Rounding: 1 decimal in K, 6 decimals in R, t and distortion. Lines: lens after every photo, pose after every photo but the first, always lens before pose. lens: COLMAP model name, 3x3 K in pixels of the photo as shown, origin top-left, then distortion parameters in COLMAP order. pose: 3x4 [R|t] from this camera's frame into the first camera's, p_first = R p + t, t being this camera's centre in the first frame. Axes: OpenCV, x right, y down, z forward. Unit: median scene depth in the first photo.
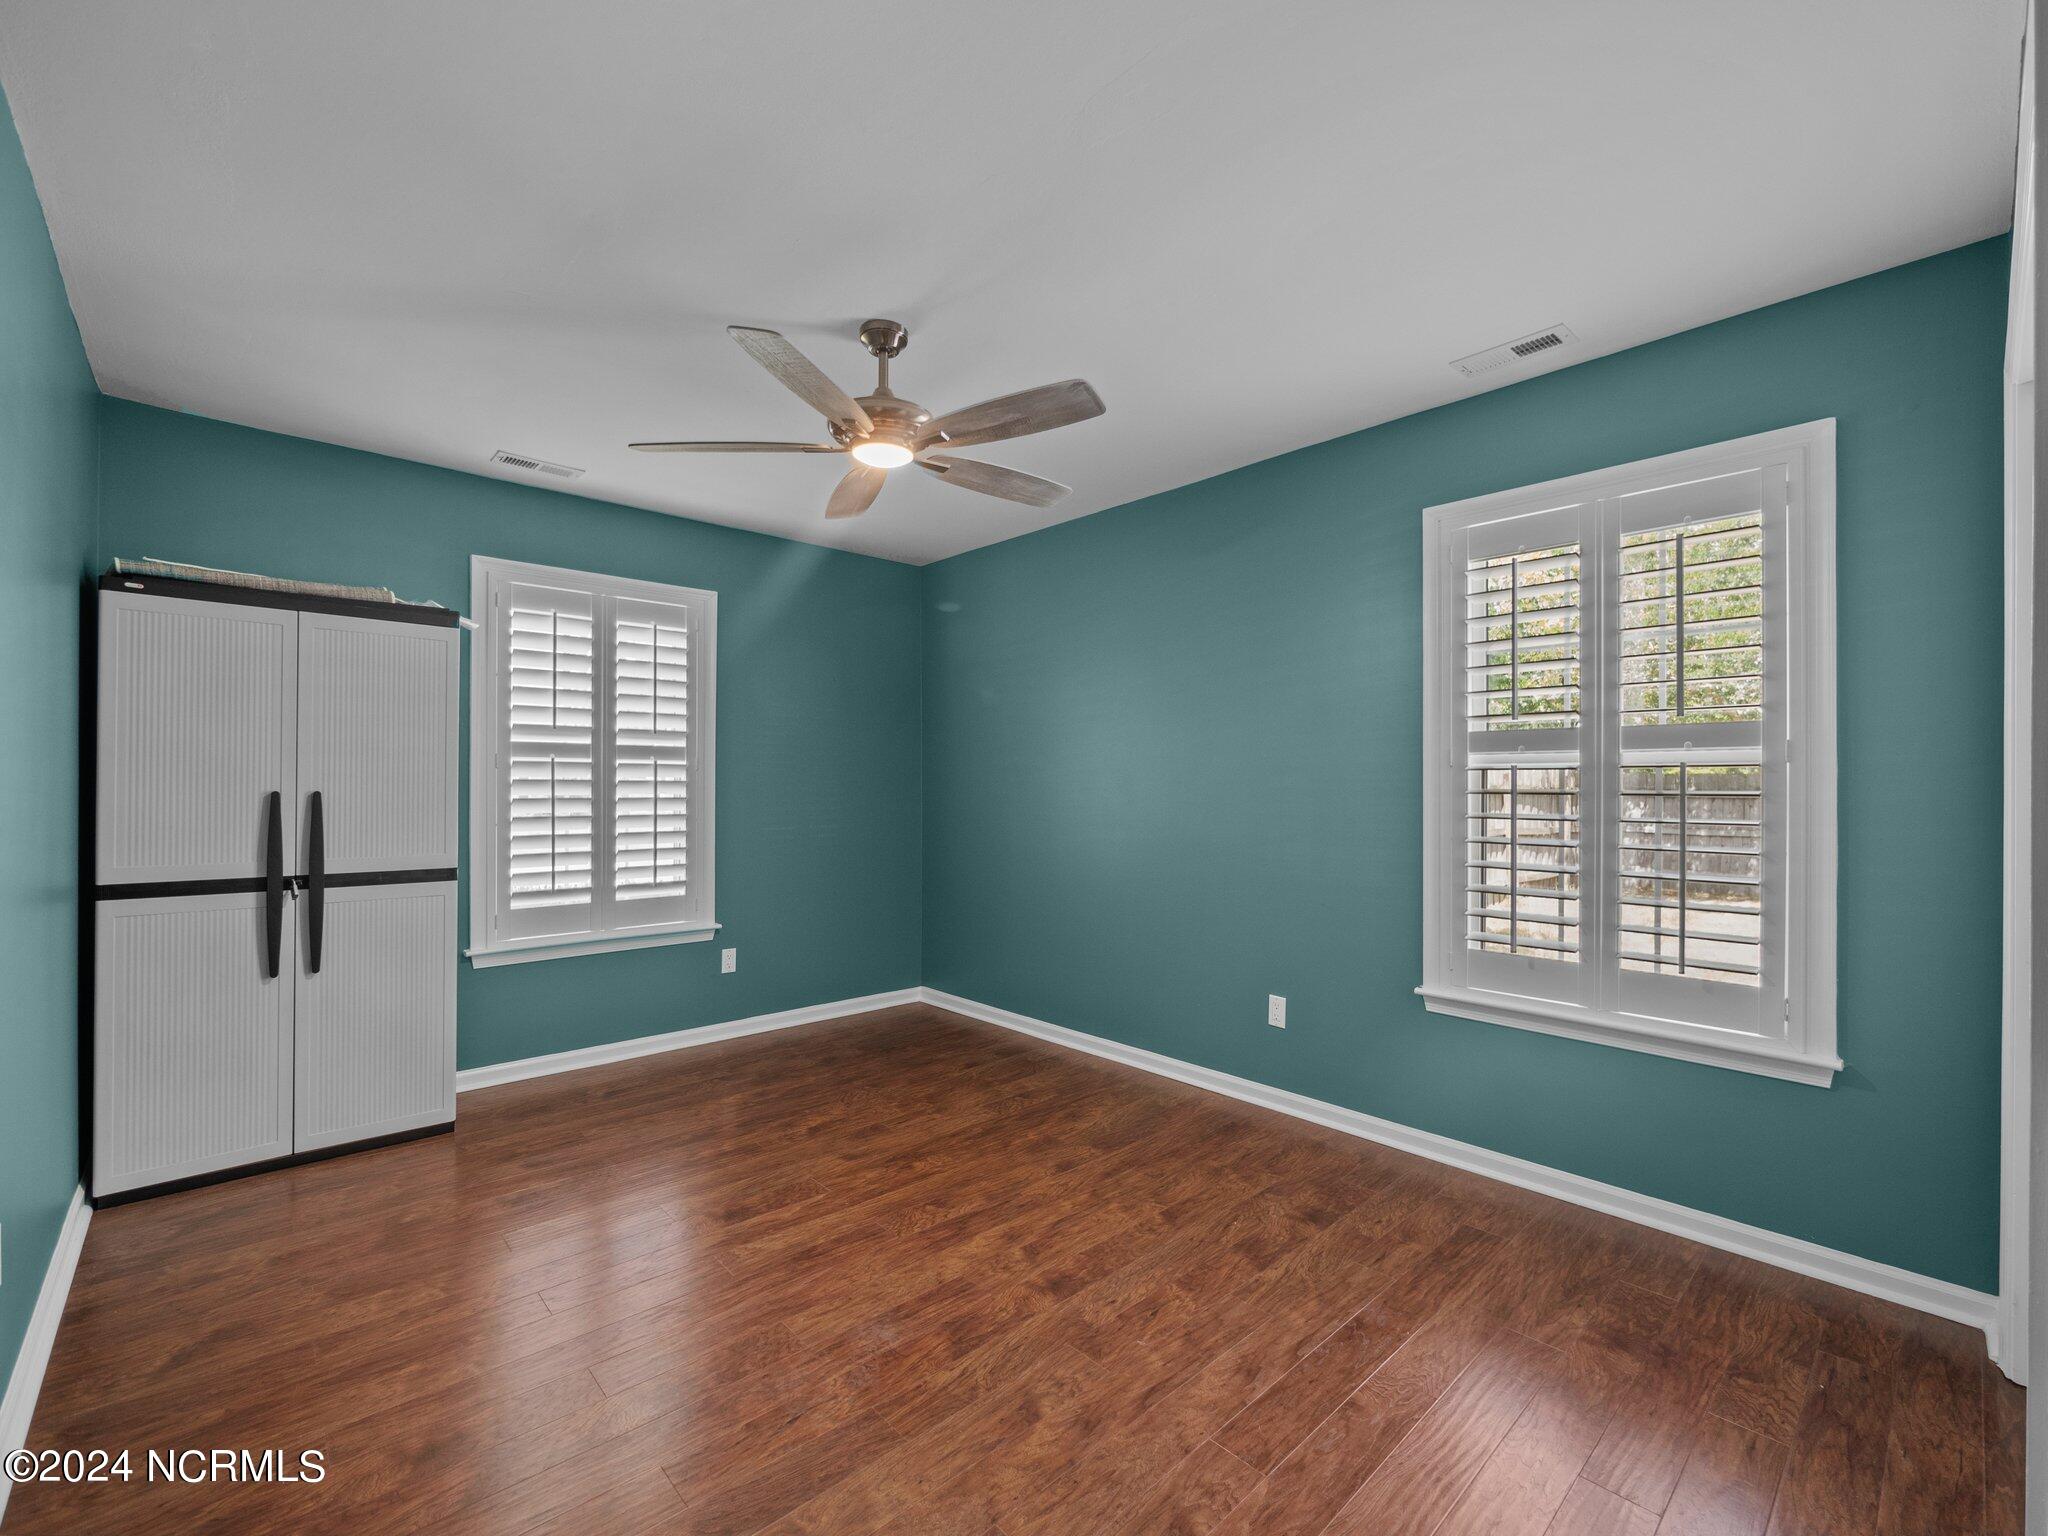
lens RADIAL K [[869.0, 0, 1024.5], [0, 869.0, 787.3], [0, 0, 1]] dist [-0.001152, -0.000100]
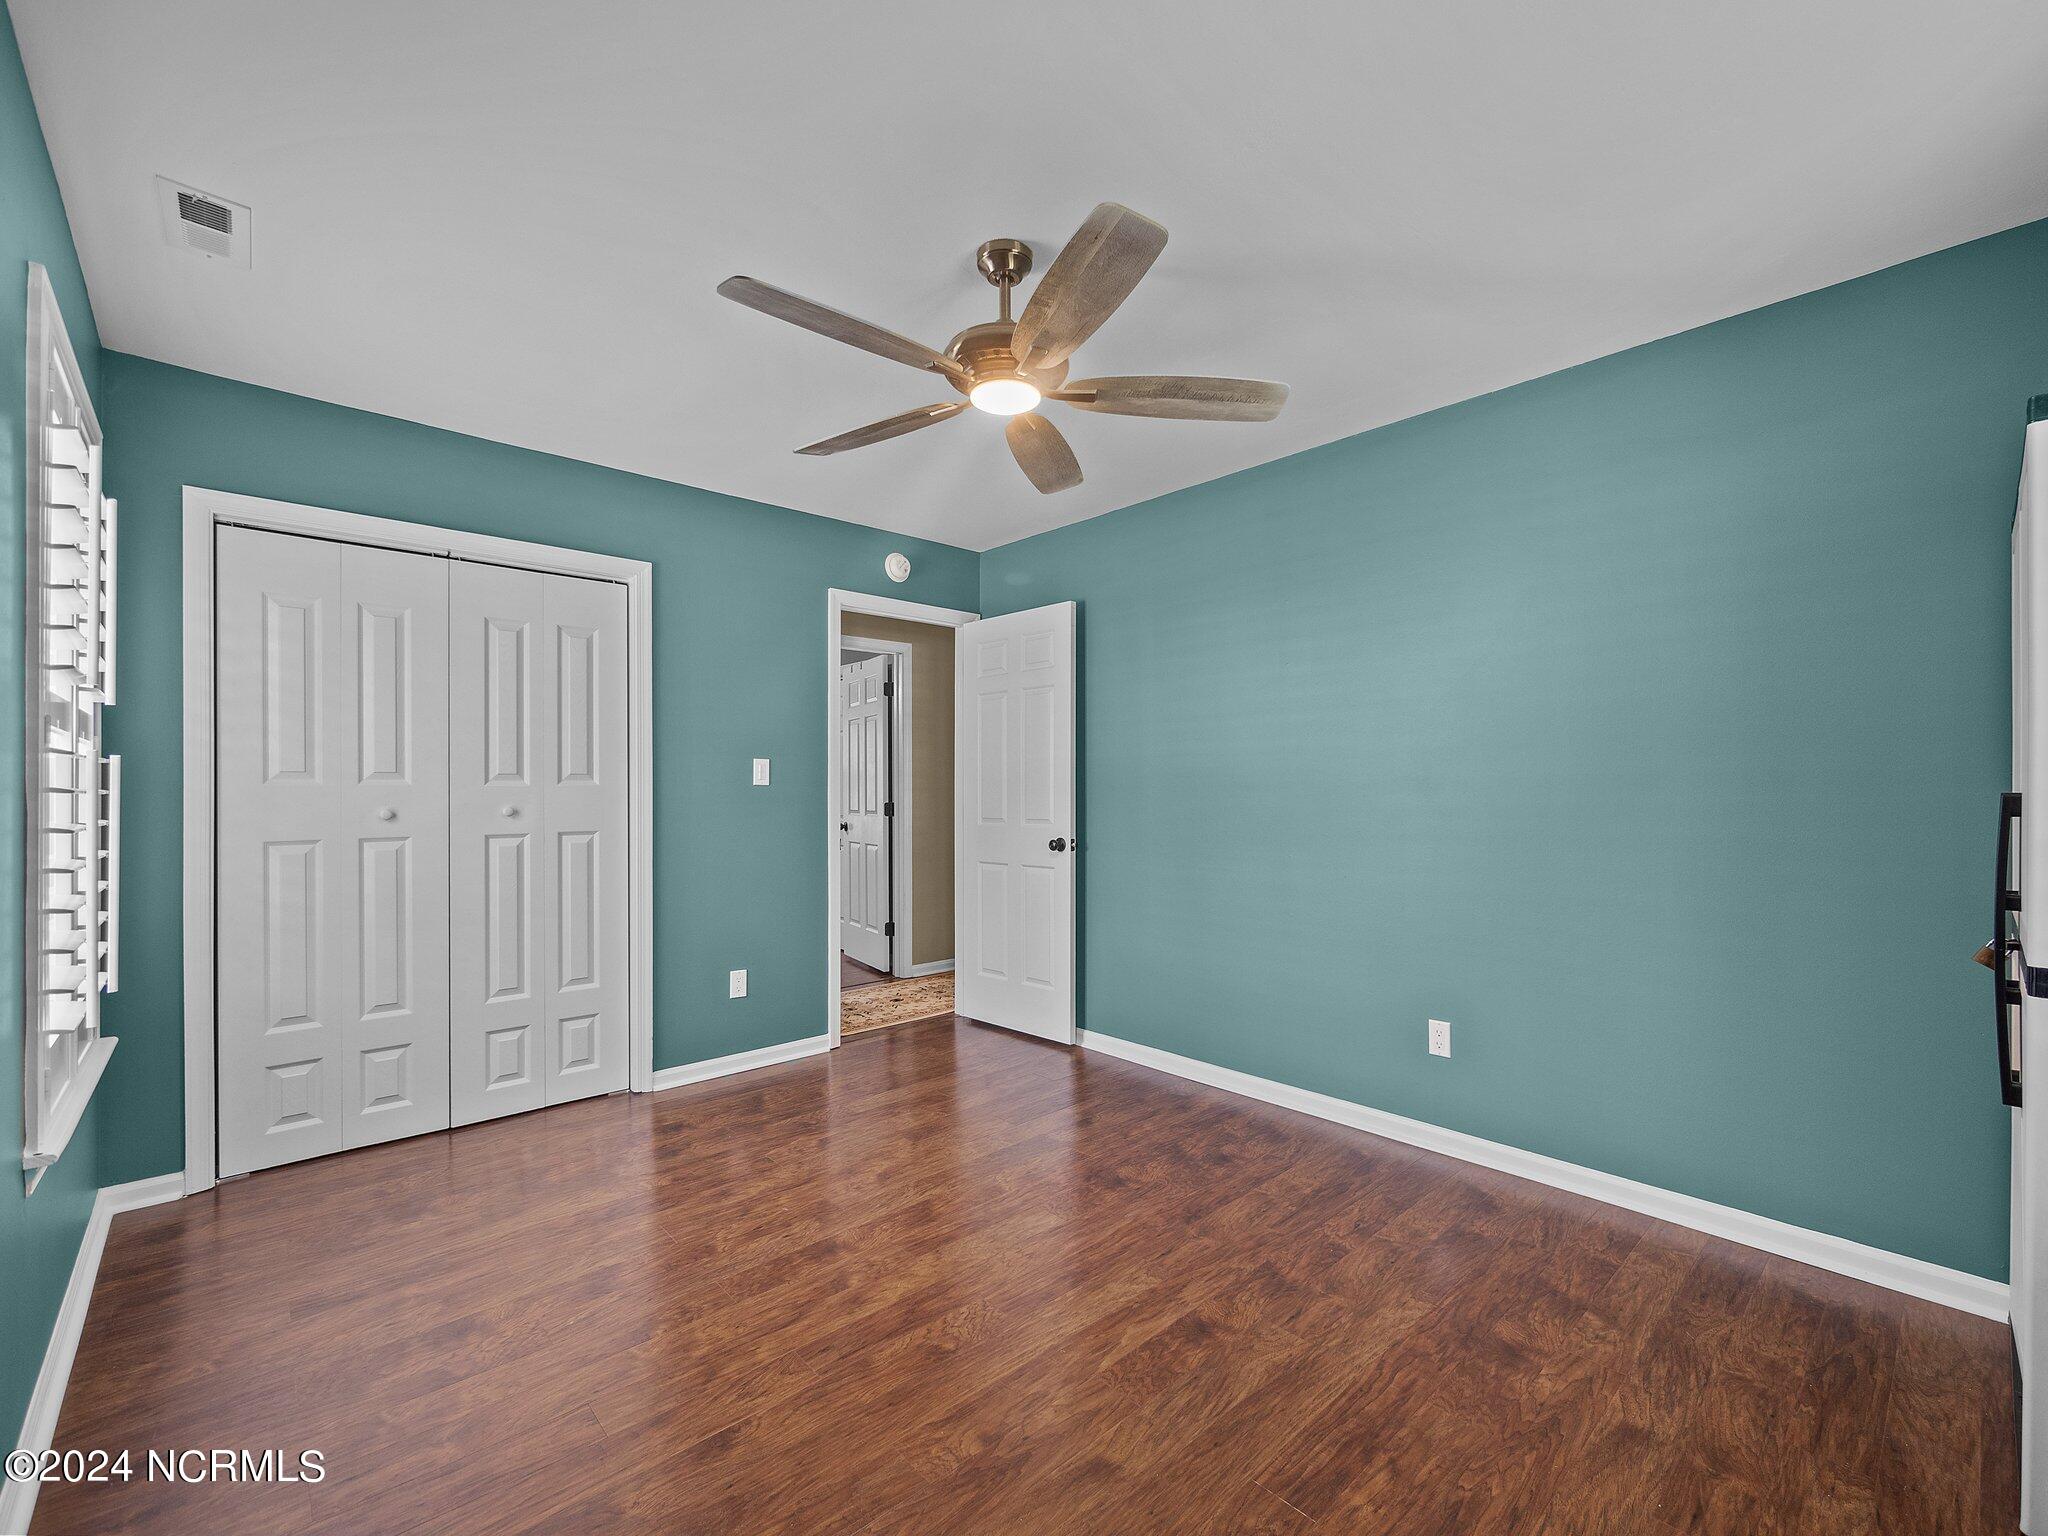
lens RADIAL K [[869.0, 0, 1024.5], [0, 869.0, 787.3], [0, 0, 1]] dist [-0.001152, -0.000100]
pose [[-0.999958, -0.002975, 0.008719, -0.194444], [-0.003019, 0.999983, -0.005050, 0.006891], [-0.008704, -0.005076, -0.999949, 1.904552]]
